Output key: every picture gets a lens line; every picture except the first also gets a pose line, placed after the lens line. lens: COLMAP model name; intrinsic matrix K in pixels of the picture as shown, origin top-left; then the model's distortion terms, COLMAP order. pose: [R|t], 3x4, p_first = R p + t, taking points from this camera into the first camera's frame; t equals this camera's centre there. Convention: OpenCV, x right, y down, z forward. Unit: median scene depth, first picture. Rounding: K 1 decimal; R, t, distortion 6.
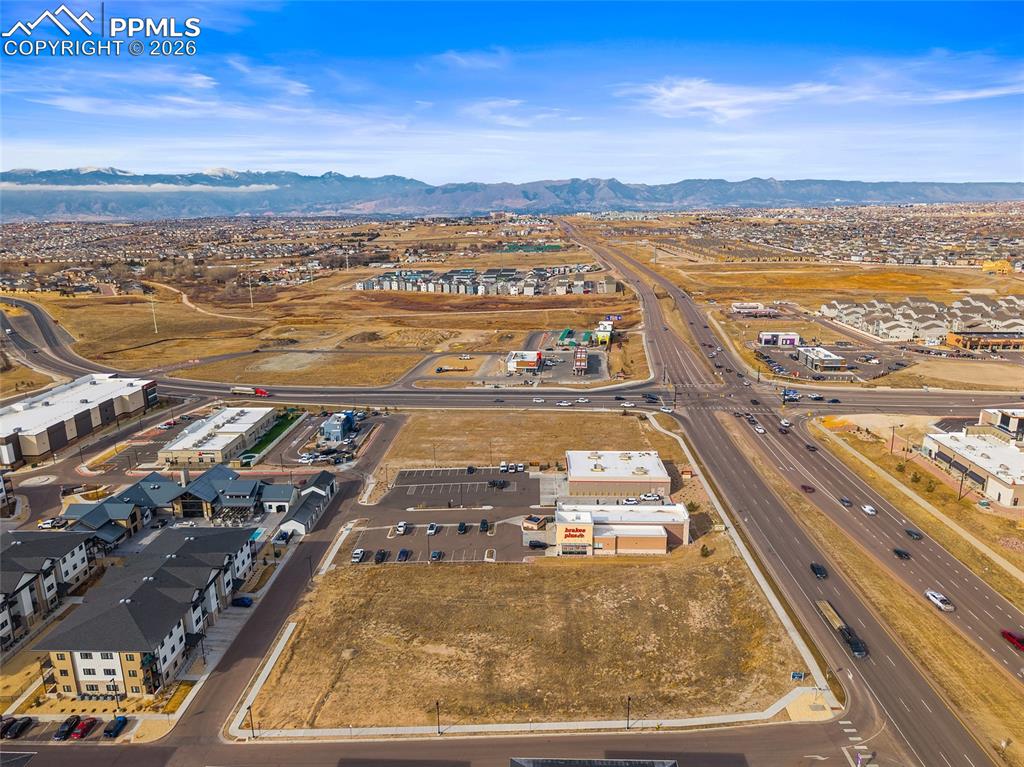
lens RADIAL K [[705.7, 0, 505.9], [0, 705.7, 382.0], [0, 0, 1]] dist [0.004554, 0.001840]
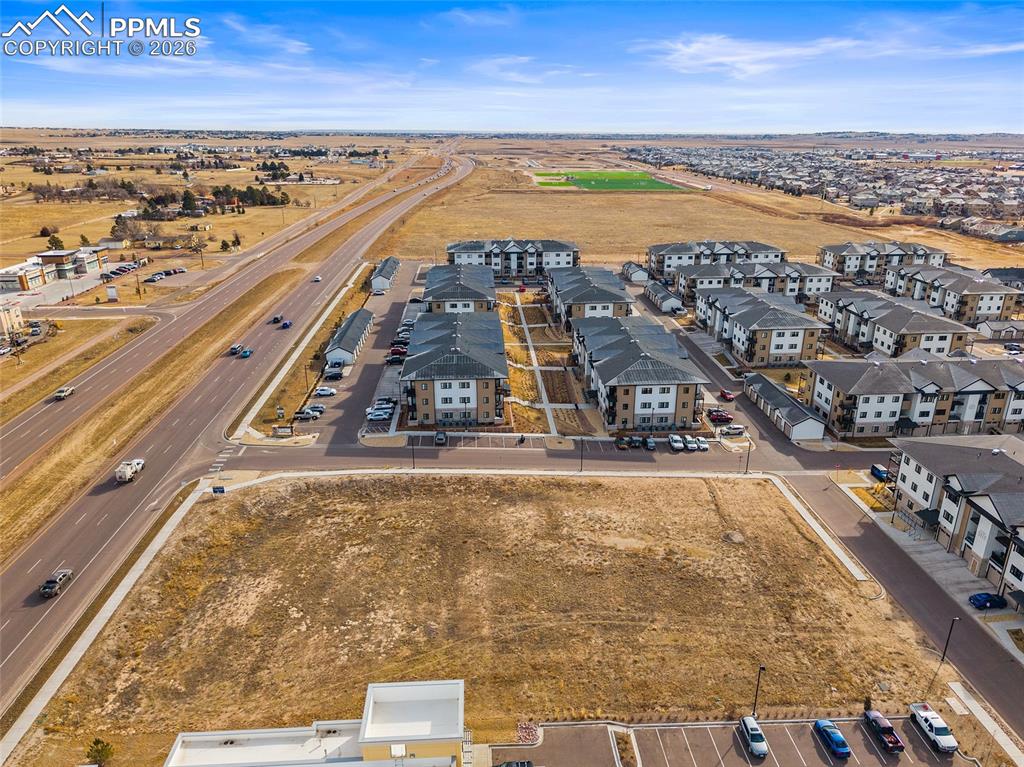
lens RADIAL K [[690.3, 0, 515.7], [0, 690.3, 384.1], [0, 0, 1]] dist [0.059501, -0.088942]
pose [[-0.994930, 0.048910, -0.087875, 0.076390], [-0.009392, 0.824766, 0.565395, -0.181840], [0.100130, 0.563354, -0.820126, 1.383242]]
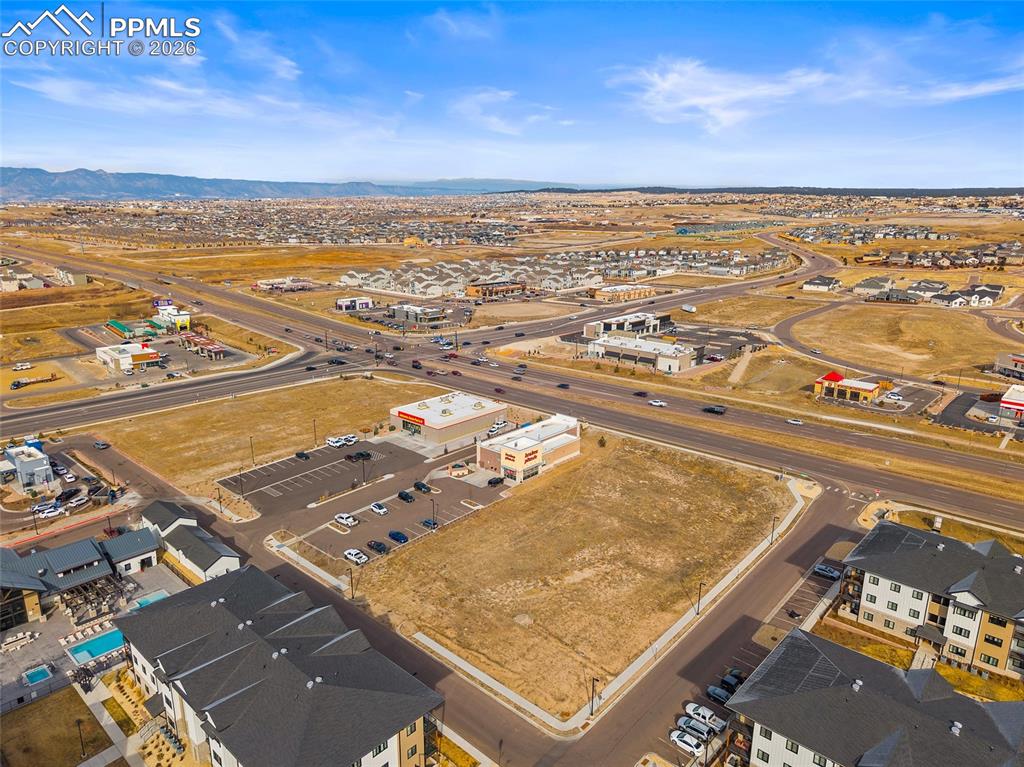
lens RADIAL K [[691.9, 0, 509.0], [0, 691.9, 397.8], [0, 0, 1]] dist [0.058993, -0.088434]
pose [[0.646041, -0.194987, 0.737977, -0.745881], [0.173430, 0.979032, 0.106853, 0.016304], [-0.743339, 0.058956, 0.666312, 0.379864]]
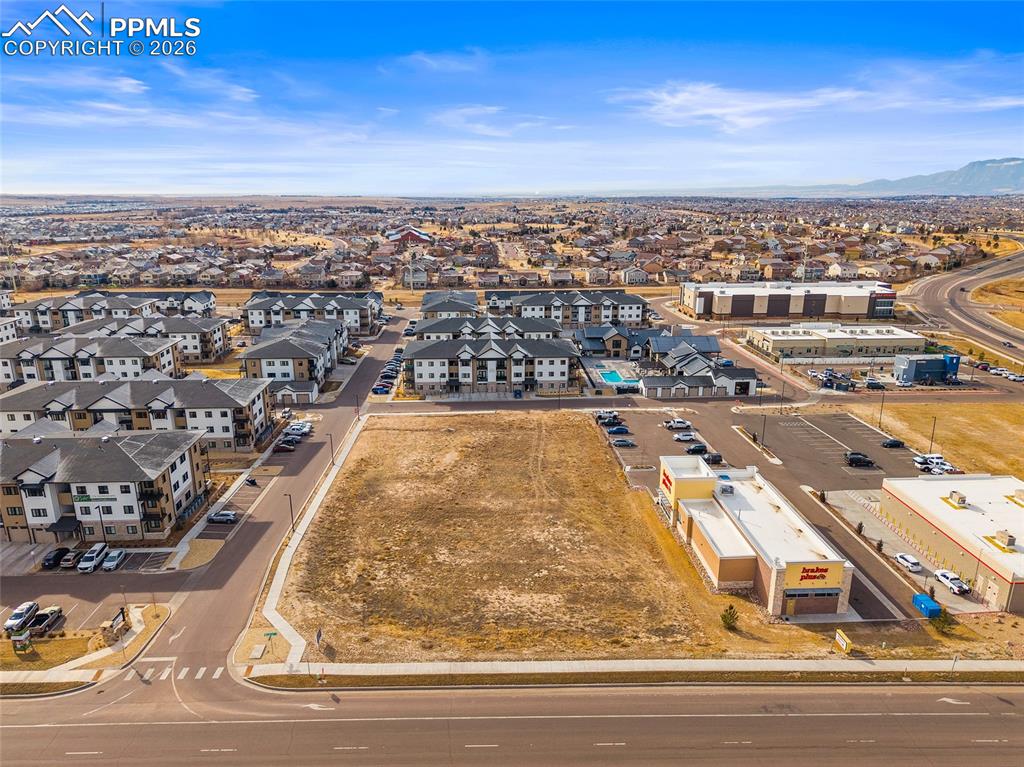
lens RADIAL K [[691.9, 0, 509.0], [0, 691.9, 397.8], [0, 0, 1]] dist [0.058993, -0.088434]
pose [[0.084140, 0.305110, -0.948593, 0.782438], [-0.245614, 0.928947, 0.277005, -0.008978], [0.965709, 0.209681, 0.153101, 0.826486]]
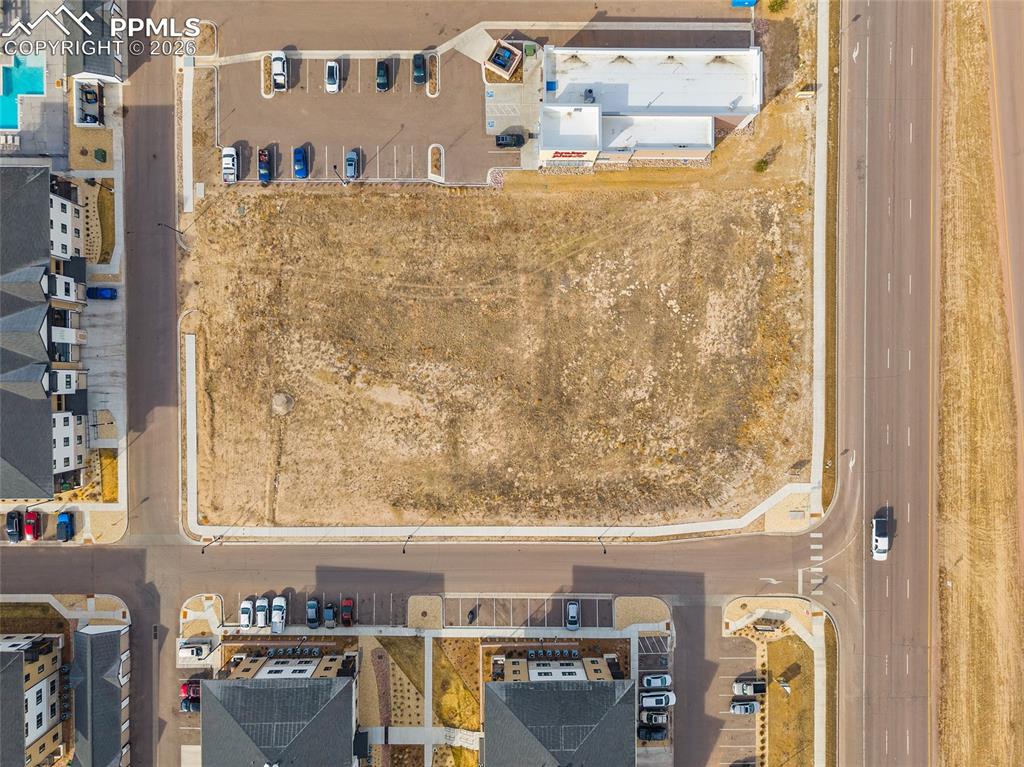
lens RADIAL K [[691.9, 0, 509.0], [0, 691.9, 397.8], [0, 0, 1]] dist [0.058993, -0.088434]
pose [[0.998551, -0.042275, 0.033302, 0.016203], [-0.022661, 0.230973, 0.972696, -0.380529], [-0.048812, -0.972041, 0.229680, 0.731555]]
